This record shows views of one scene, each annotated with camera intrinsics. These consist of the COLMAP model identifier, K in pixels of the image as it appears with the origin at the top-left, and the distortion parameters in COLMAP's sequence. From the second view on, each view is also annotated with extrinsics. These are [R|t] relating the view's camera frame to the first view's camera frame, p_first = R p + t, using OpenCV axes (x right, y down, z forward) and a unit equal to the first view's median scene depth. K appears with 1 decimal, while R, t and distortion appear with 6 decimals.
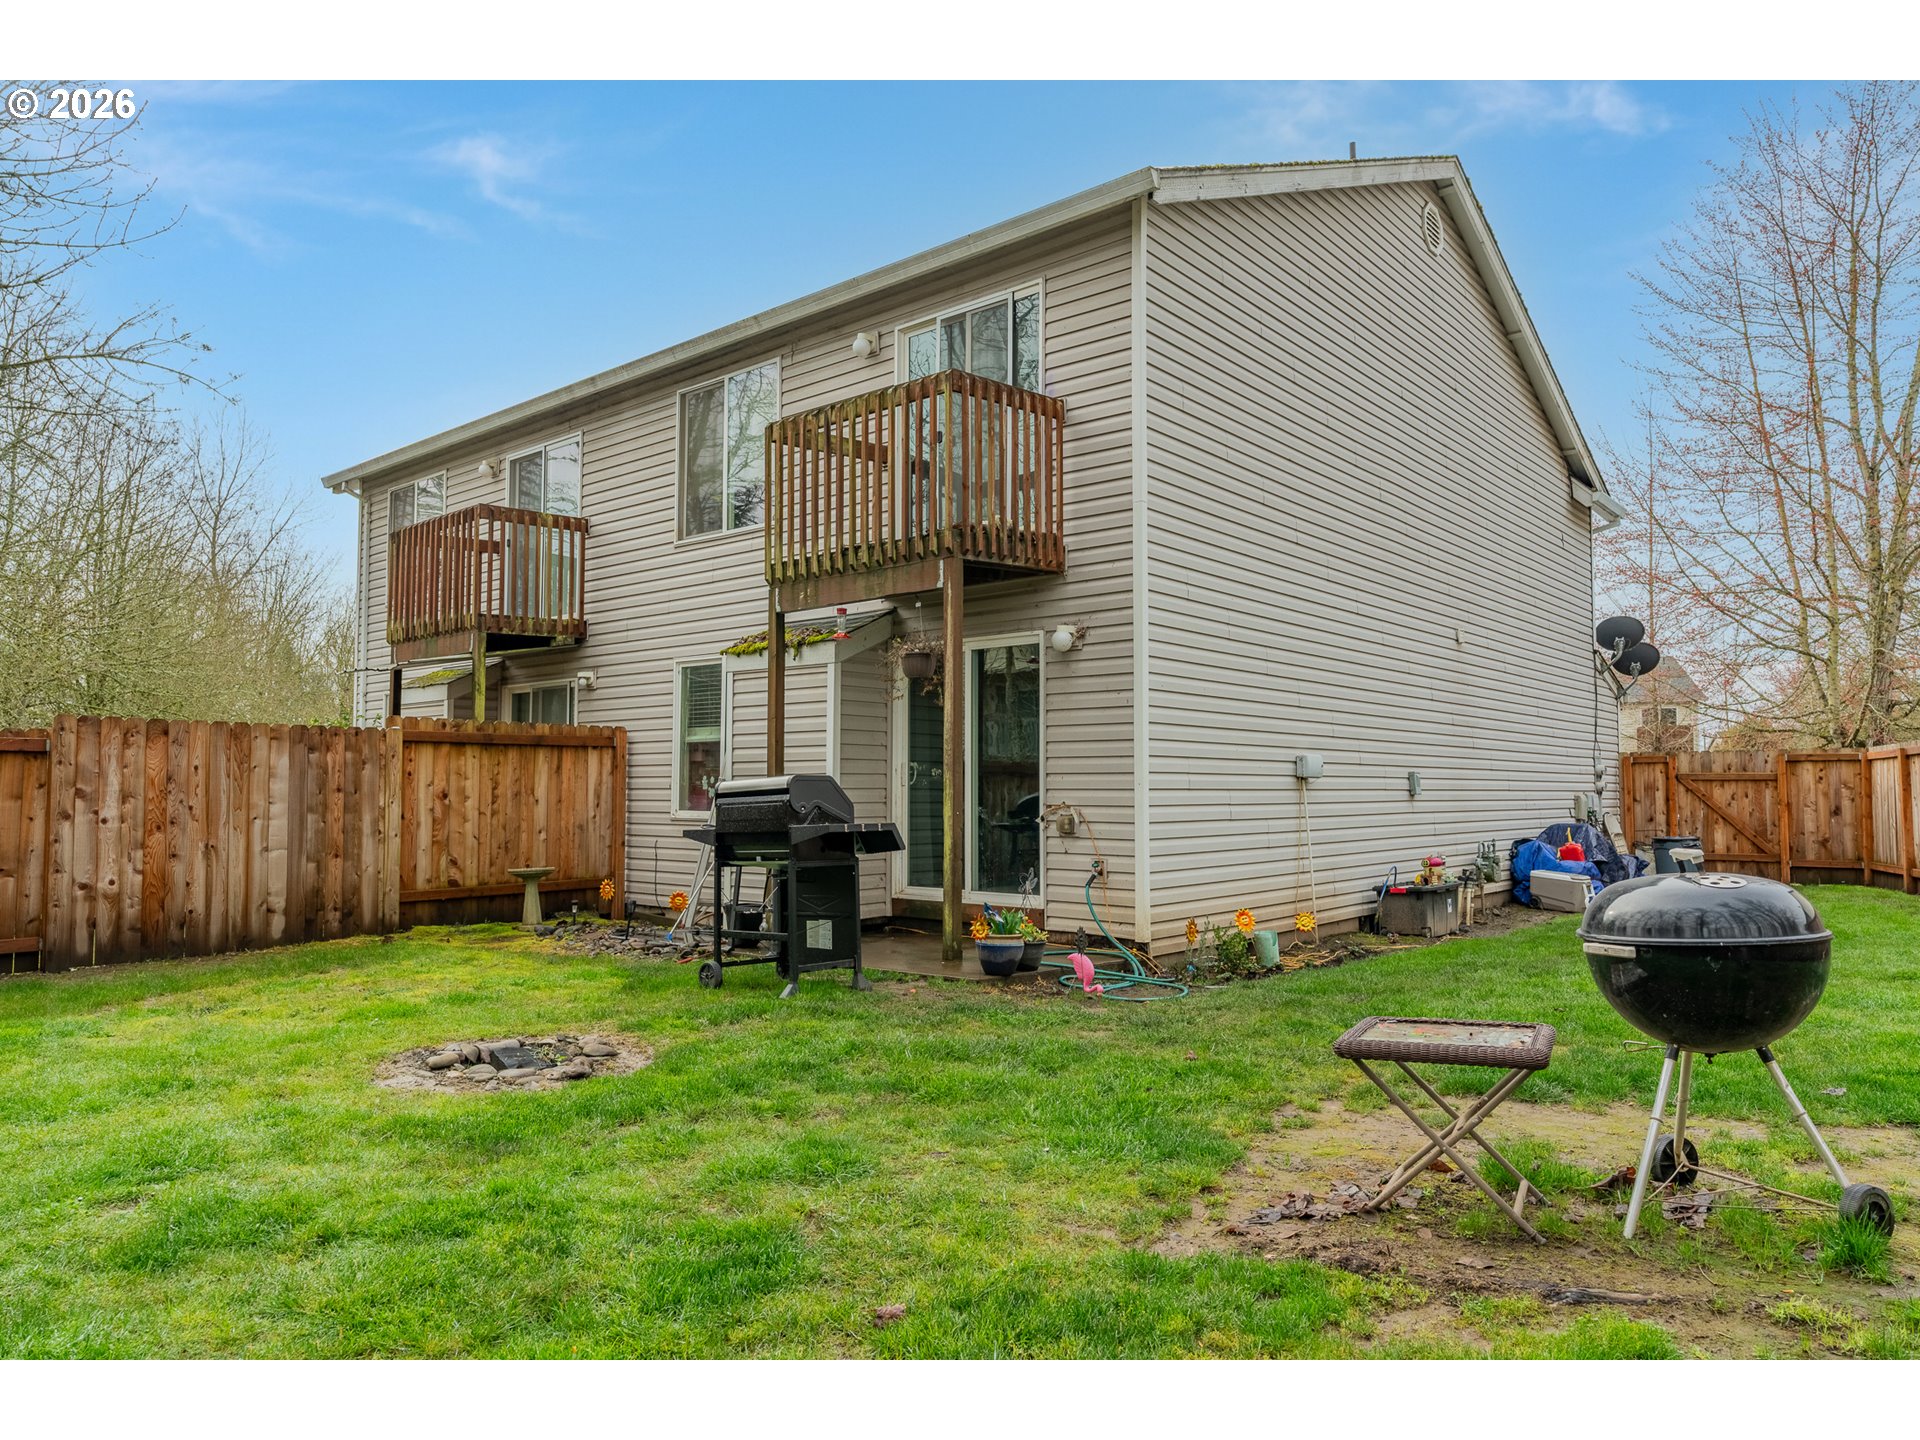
lens RADIAL K [[1237.8, 0, 961.7], [0, 1237.8, 716.9], [0, 0, 1]] dist [0.000125, 0.005062]
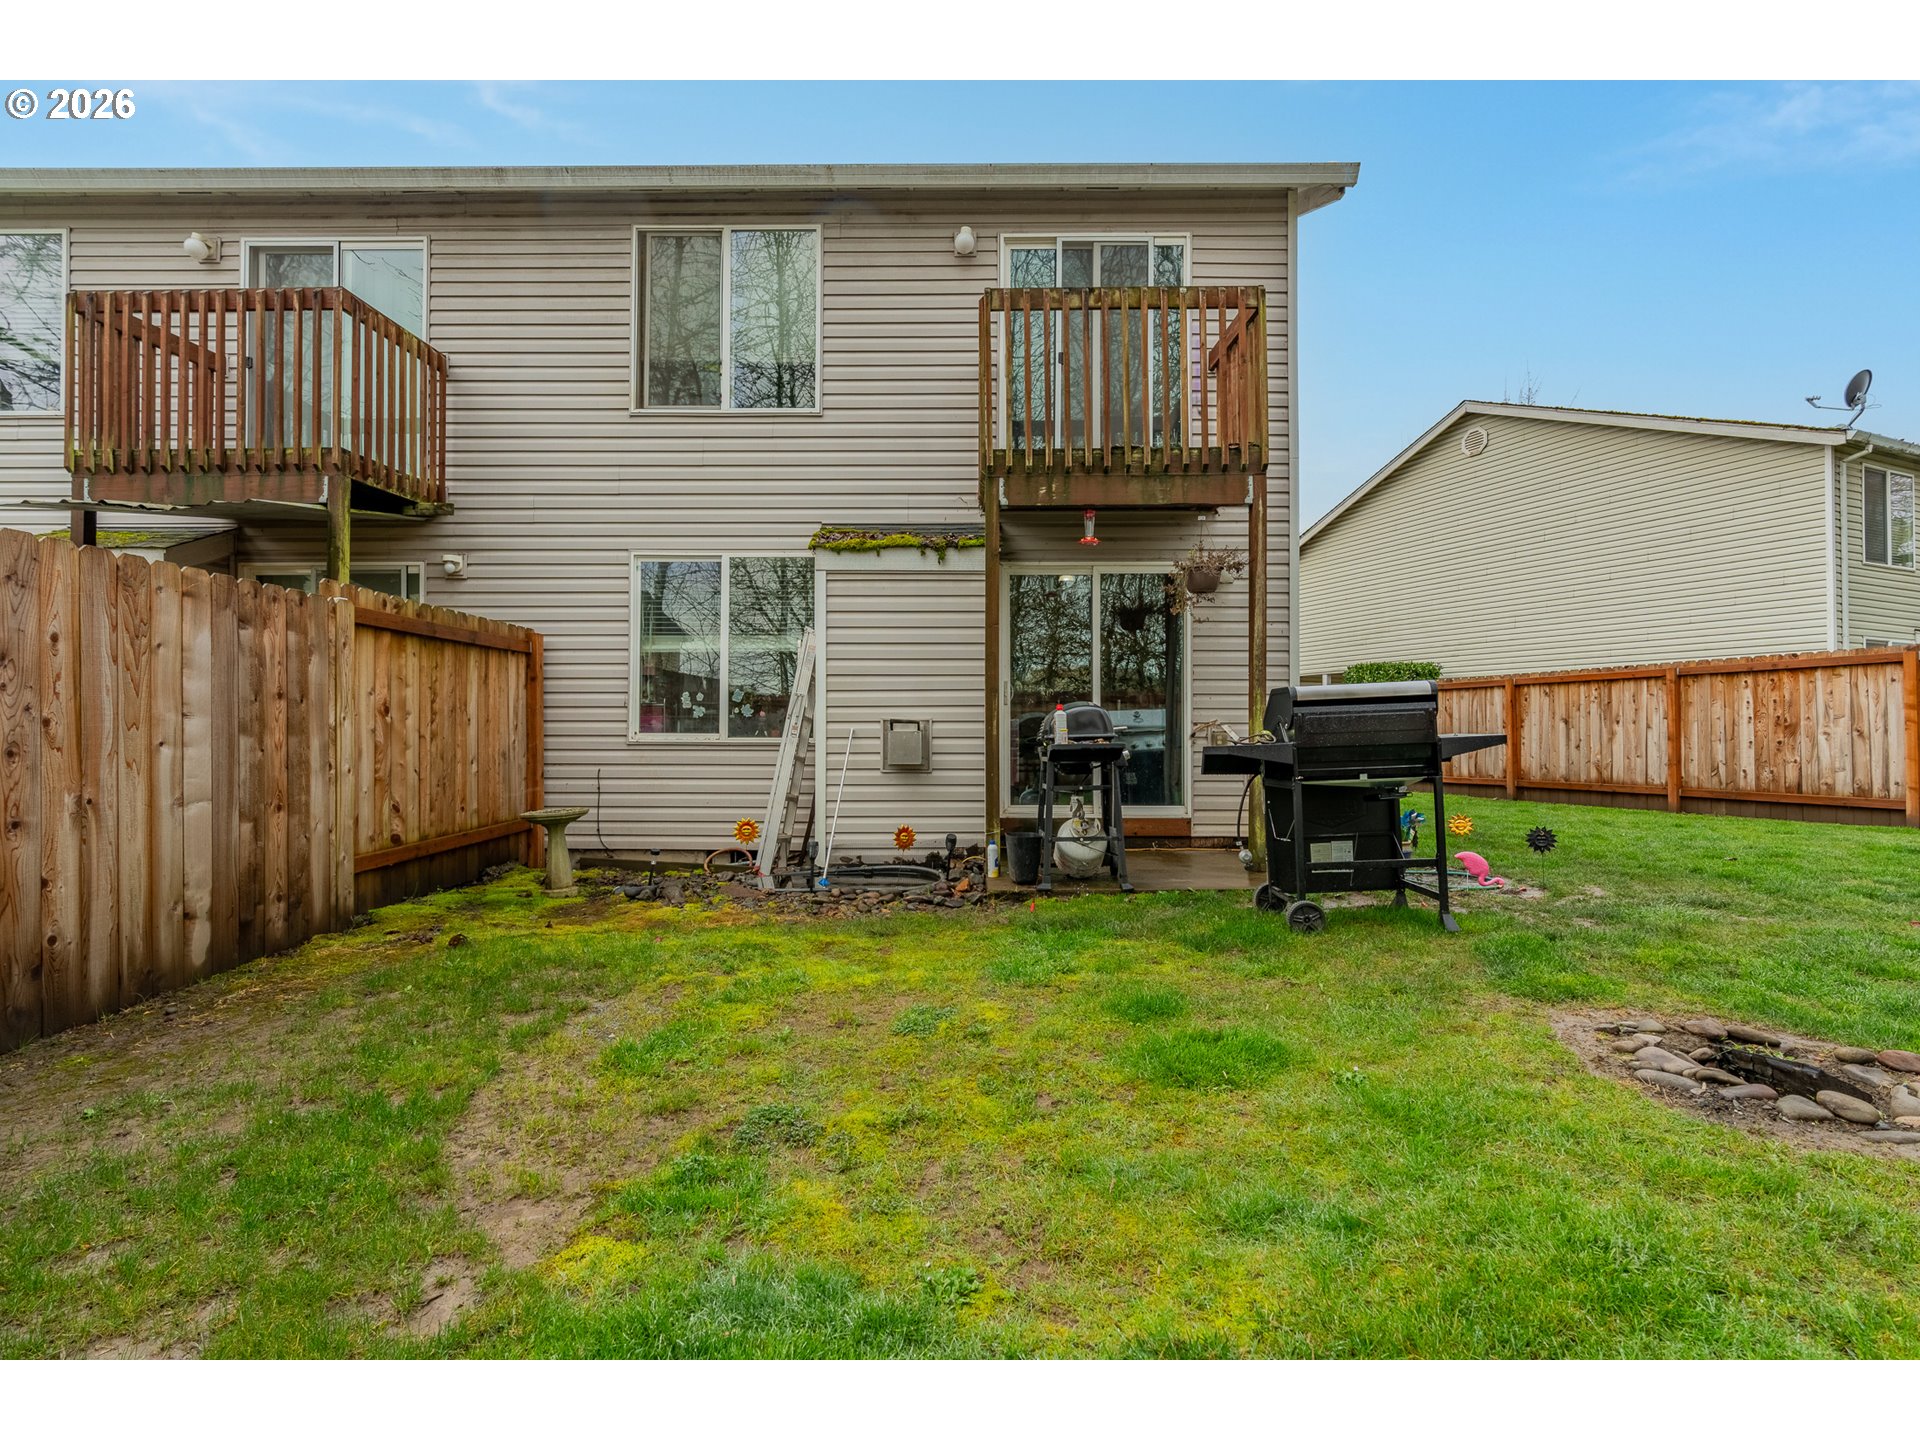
lens RADIAL K [[906.7, 0, 954.0], [0, 906.7, 718.5], [0, 0, 1]] dist [0.071097, -0.000021]
pose [[0.758134, 0.010291, 0.652017, -0.560273], [-0.043228, 0.998469, 0.034504, 0.041463], [-0.650664, -0.054344, 0.757419, 0.463390]]
